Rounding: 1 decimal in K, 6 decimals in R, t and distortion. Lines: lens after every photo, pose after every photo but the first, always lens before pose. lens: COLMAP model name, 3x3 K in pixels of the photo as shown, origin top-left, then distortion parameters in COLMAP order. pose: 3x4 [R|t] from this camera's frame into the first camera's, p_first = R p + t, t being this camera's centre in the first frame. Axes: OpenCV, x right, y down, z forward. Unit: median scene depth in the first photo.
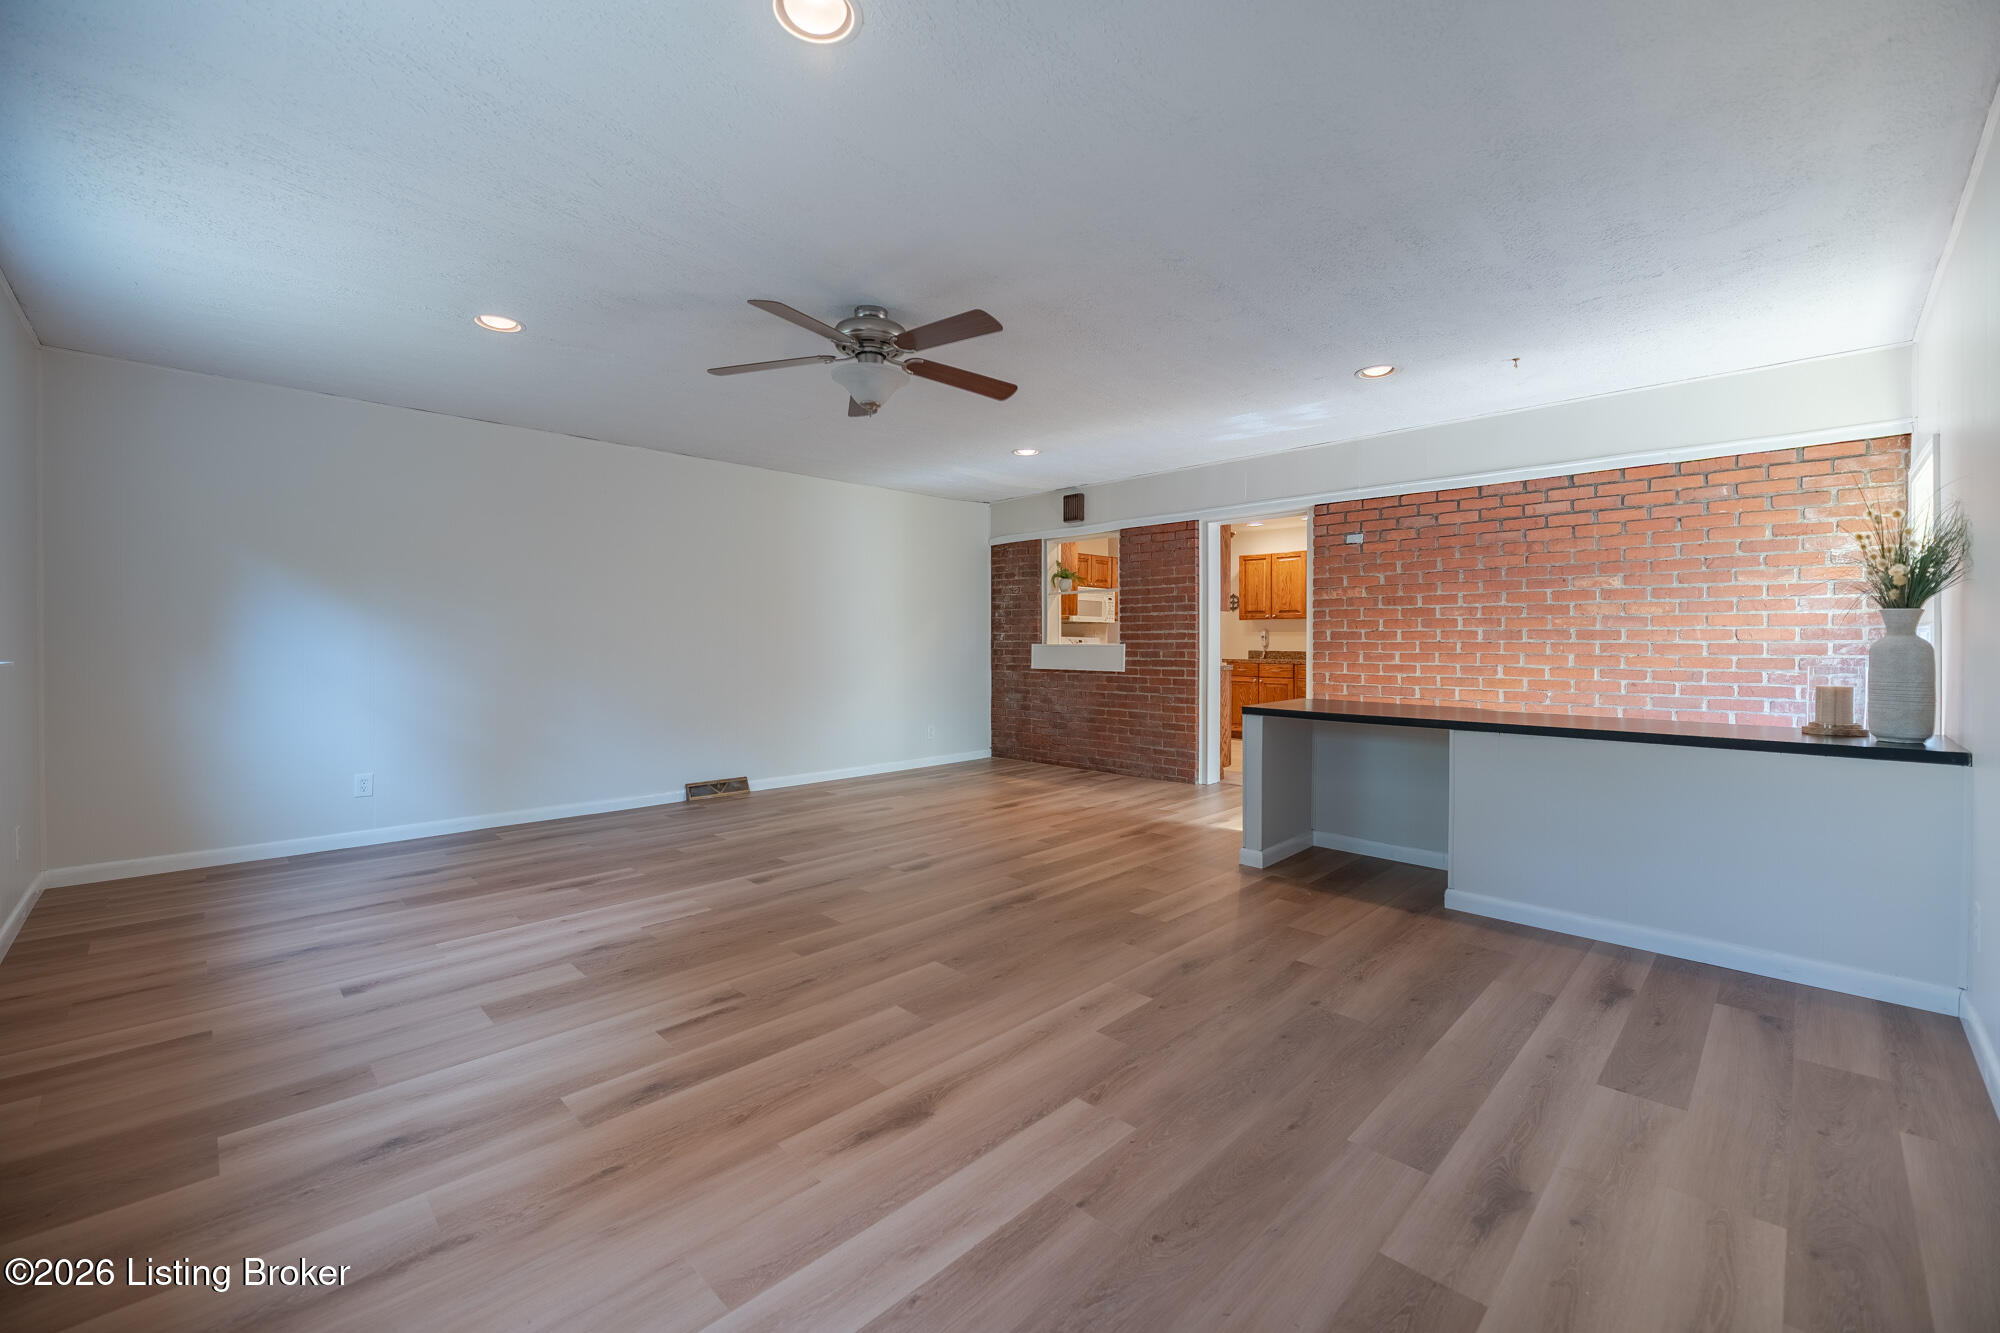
lens RADIAL K [[814.7, 0, 989.6], [0, 814.7, 656.9], [0, 0, 1]] dist [-0.000911, -0.000355]
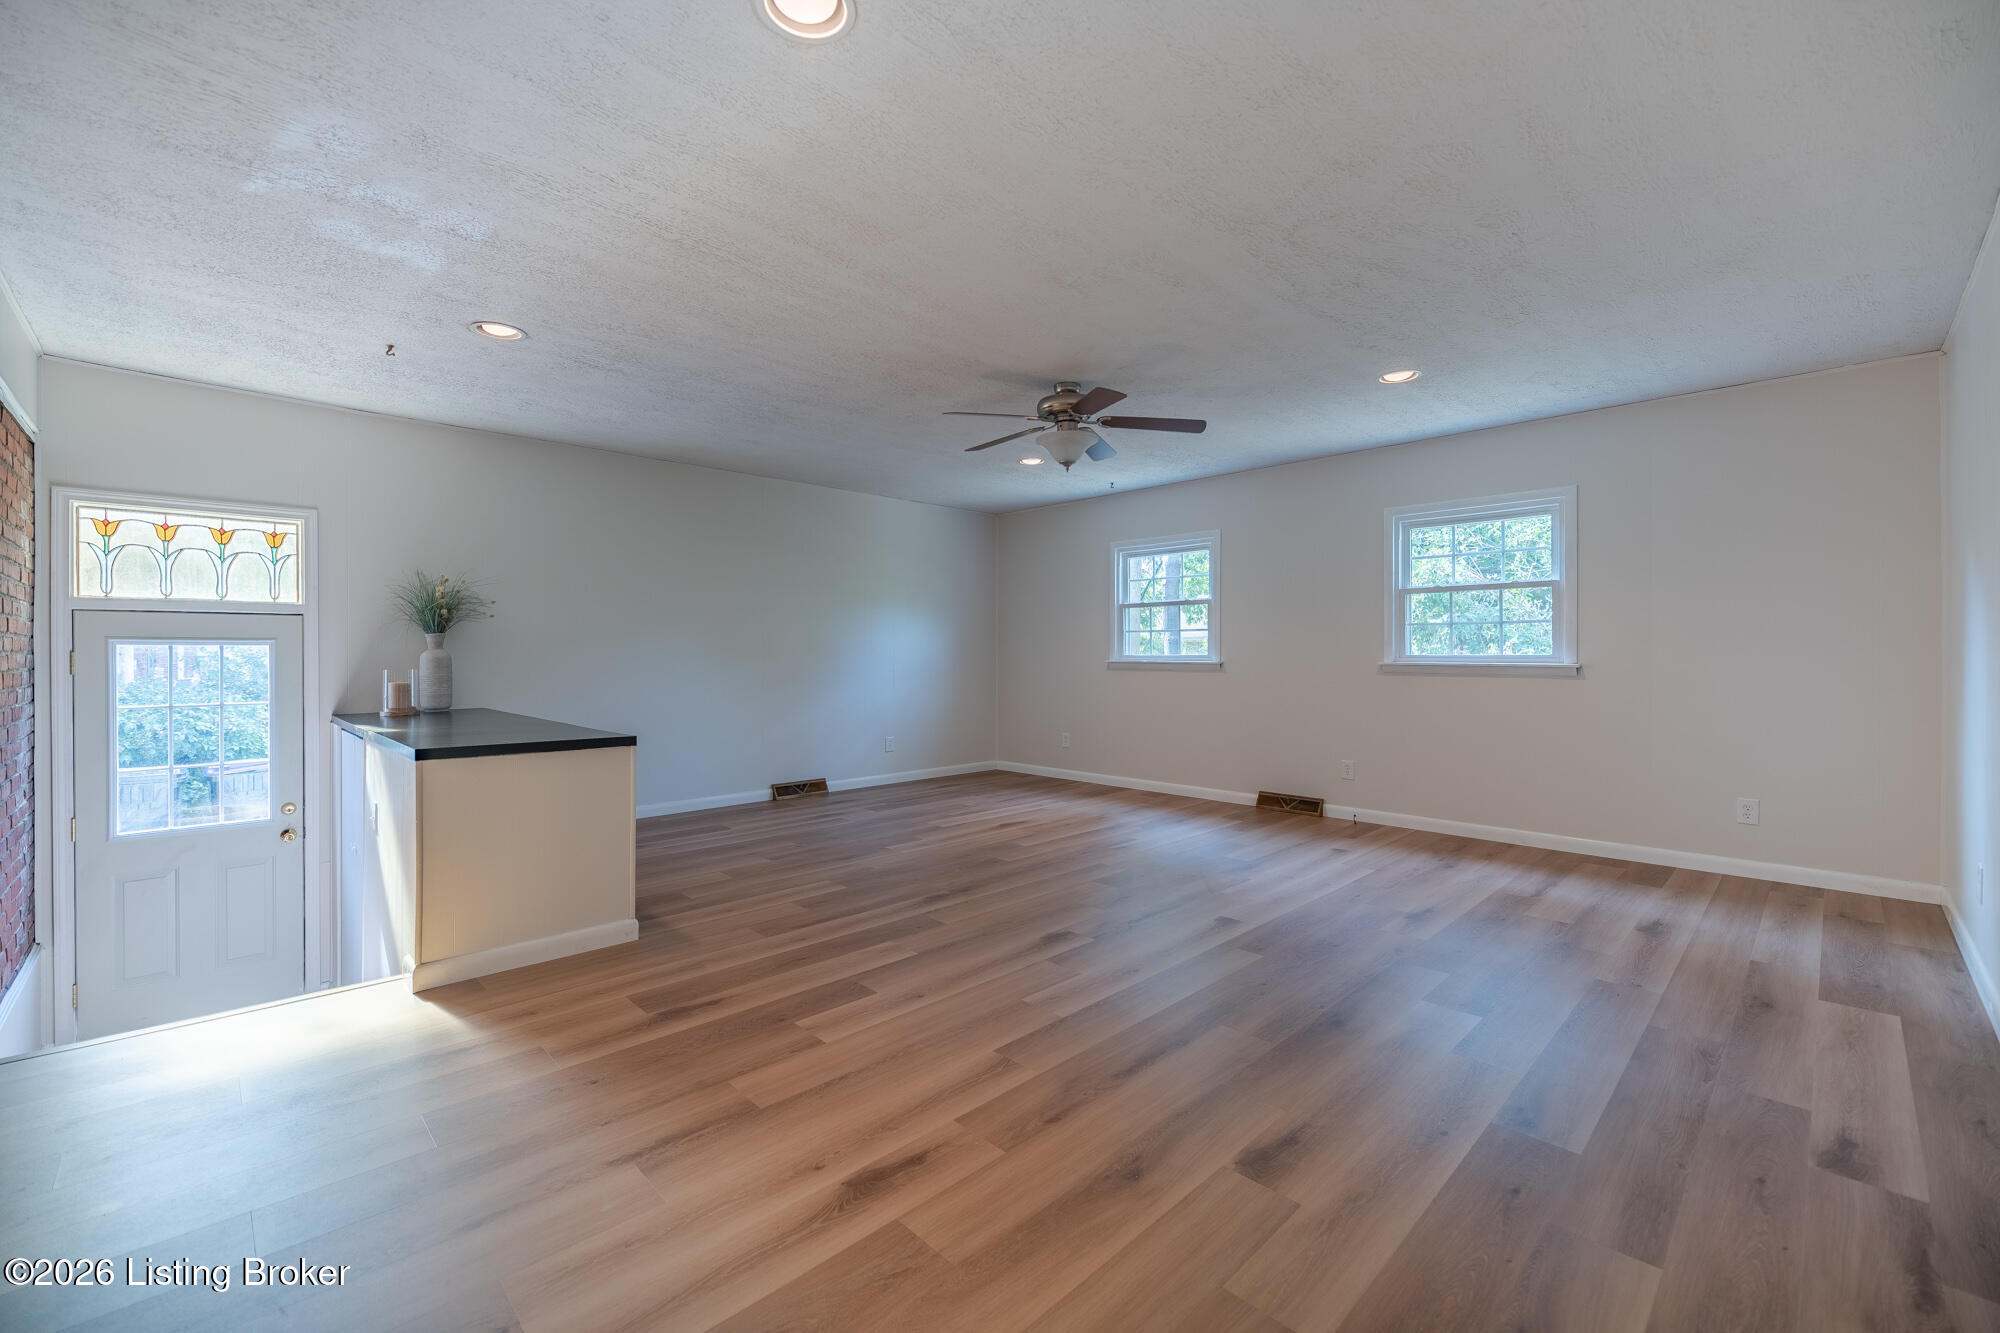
lens RADIAL K [[814.7, 0, 989.6], [0, 814.7, 656.9], [0, 0, 1]] dist [-0.000911, -0.000355]
pose [[-0.999955, 0.002756, 0.009084, -0.024910], [0.003001, 0.999629, 0.027076, -0.026278], [-0.009006, 0.027102, -0.999592, 1.376526]]
